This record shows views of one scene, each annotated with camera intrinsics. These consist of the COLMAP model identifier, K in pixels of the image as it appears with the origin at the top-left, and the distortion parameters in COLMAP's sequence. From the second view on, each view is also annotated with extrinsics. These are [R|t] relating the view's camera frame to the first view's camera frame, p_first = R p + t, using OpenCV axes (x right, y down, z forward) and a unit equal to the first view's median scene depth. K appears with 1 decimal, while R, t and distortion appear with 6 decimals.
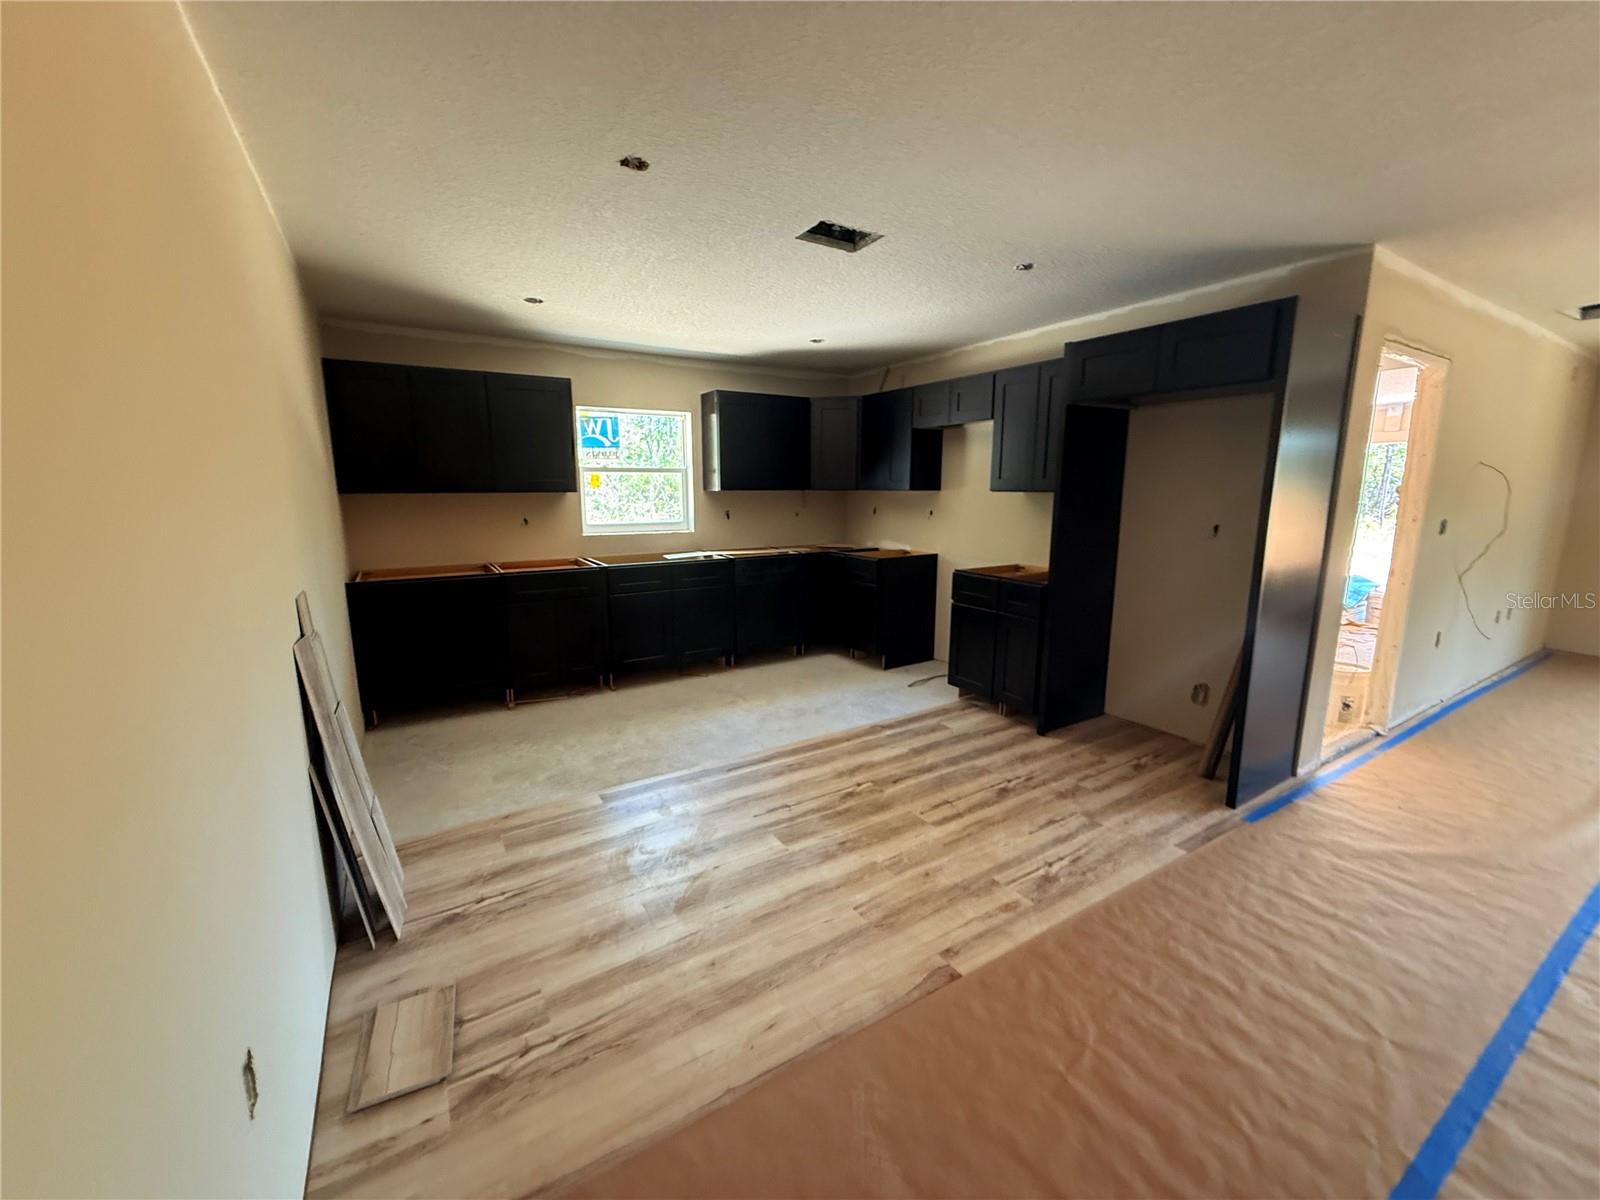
lens RADIAL K [[639.4, 0, 797.5], [0, 639.4, 605.6], [0, 0, 1]] dist [-0.000715, -0.000204]
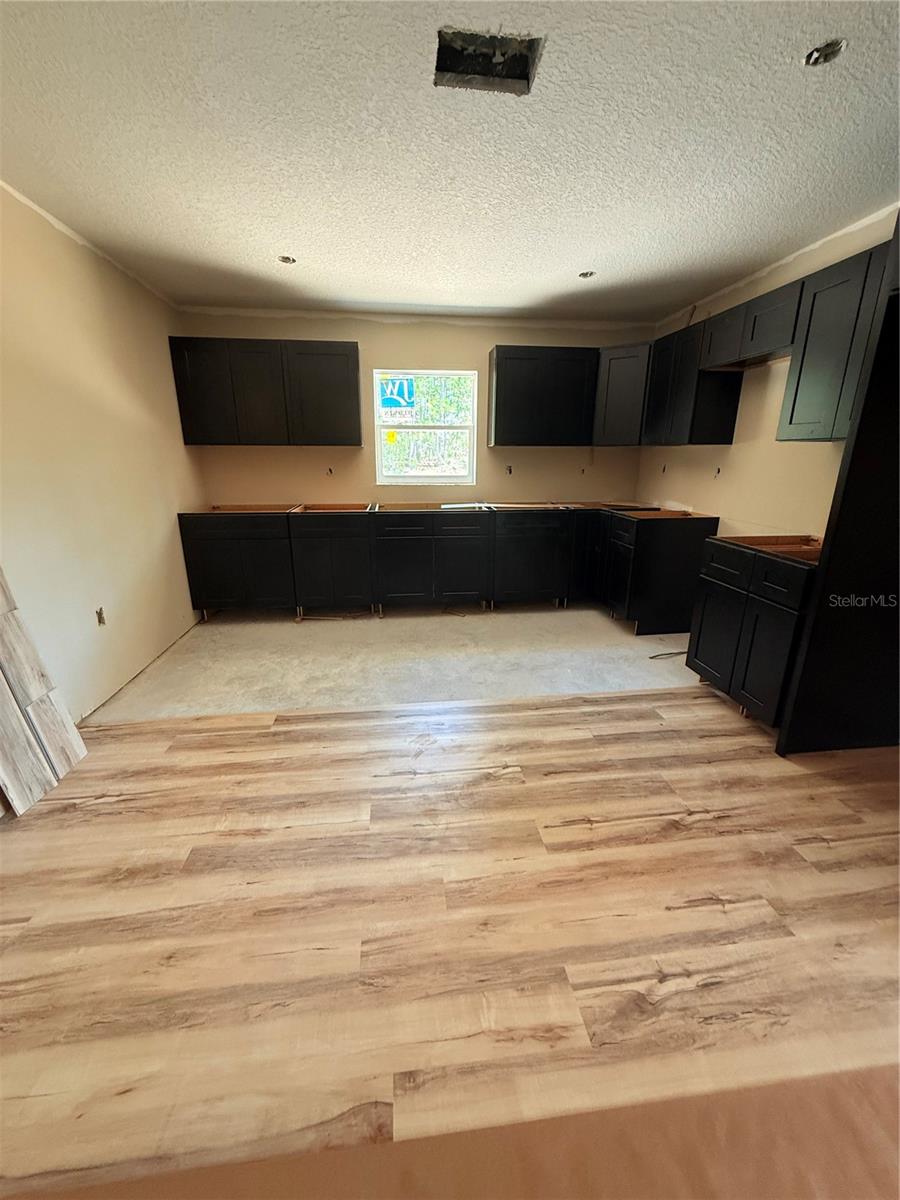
lens RADIAL K [[479.6, 0, 450.0], [0, 479.6, 600.0], [0, 0, 1]] dist [-0.000715, -0.000204]
pose [[0.906174, 0.126330, -0.403595, 0.245202], [-0.081831, 0.988683, 0.125738, -0.030188], [0.414912, -0.080914, 0.906257, 0.335530]]
